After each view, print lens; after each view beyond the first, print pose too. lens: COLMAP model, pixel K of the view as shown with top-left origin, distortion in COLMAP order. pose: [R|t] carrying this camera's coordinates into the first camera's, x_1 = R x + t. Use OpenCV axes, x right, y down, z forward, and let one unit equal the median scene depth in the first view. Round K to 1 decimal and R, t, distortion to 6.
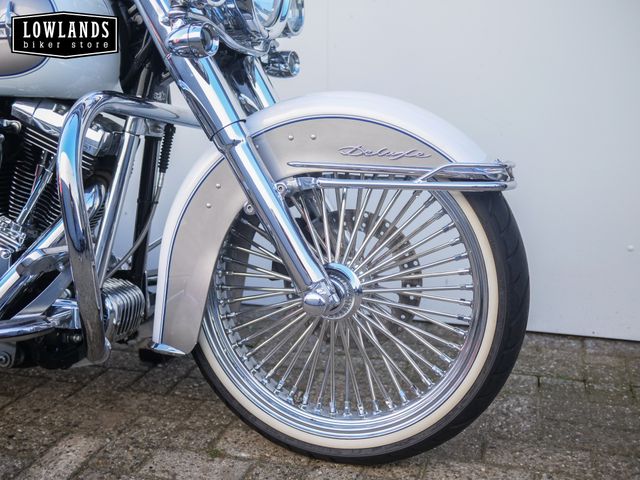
lens RADIAL K [[740.6, 0, 320.0], [0, 740.6, 240.0], [0, 0, 1]] dist [-0.015407, 0.022928]
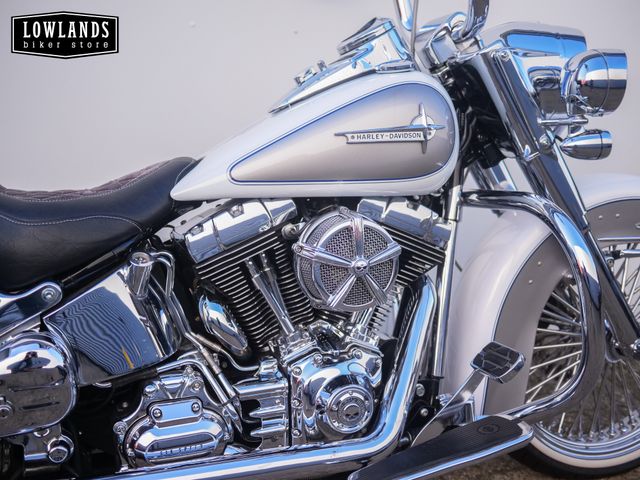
lens RADIAL K [[740.6, 0, 320.0], [0, 740.6, 240.0], [0, 0, 1]] dist [-0.015407, 0.022928]
pose [[0.817087, -0.101003, 0.567597, -0.989330], [0.095823, 0.994632, 0.039051, -0.176678], [-0.568495, 0.022481, 0.822380, 0.258659]]
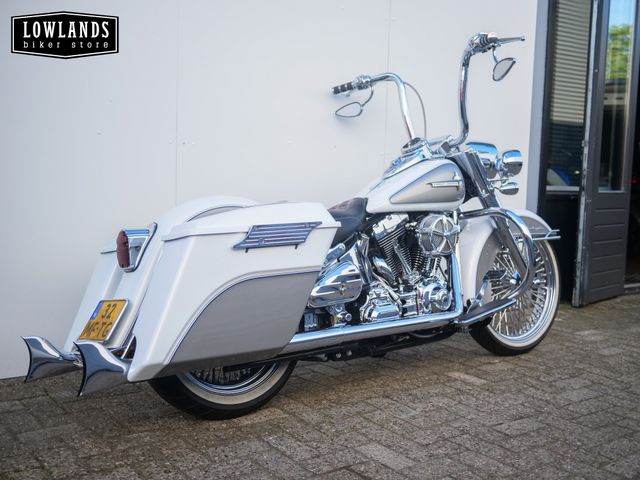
lens RADIAL K [[740.6, 0, 320.0], [0, 740.6, 240.0], [0, 0, 1]] dist [-0.015407, 0.022928]
pose [[0.594149, -0.046789, 0.802993, -2.318989], [0.173830, 0.982185, -0.071389, -0.013587], [-0.785347, 0.182000, 0.591697, -0.007647]]
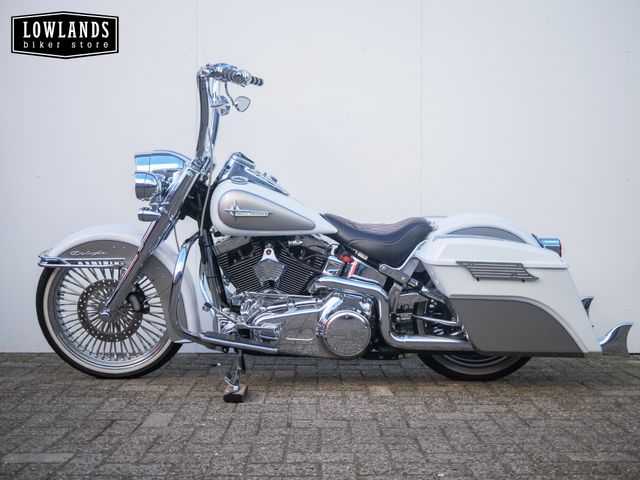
lens RADIAL K [[740.6, 0, 320.0], [0, 740.6, 240.0], [0, 0, 1]] dist [-0.015407, 0.022928]
pose [[0.956954, 0.009031, 0.290098, -1.146296], [0.064882, 0.967564, -0.244151, 0.391122], [-0.282894, 0.252463, 0.925329, -1.040652]]
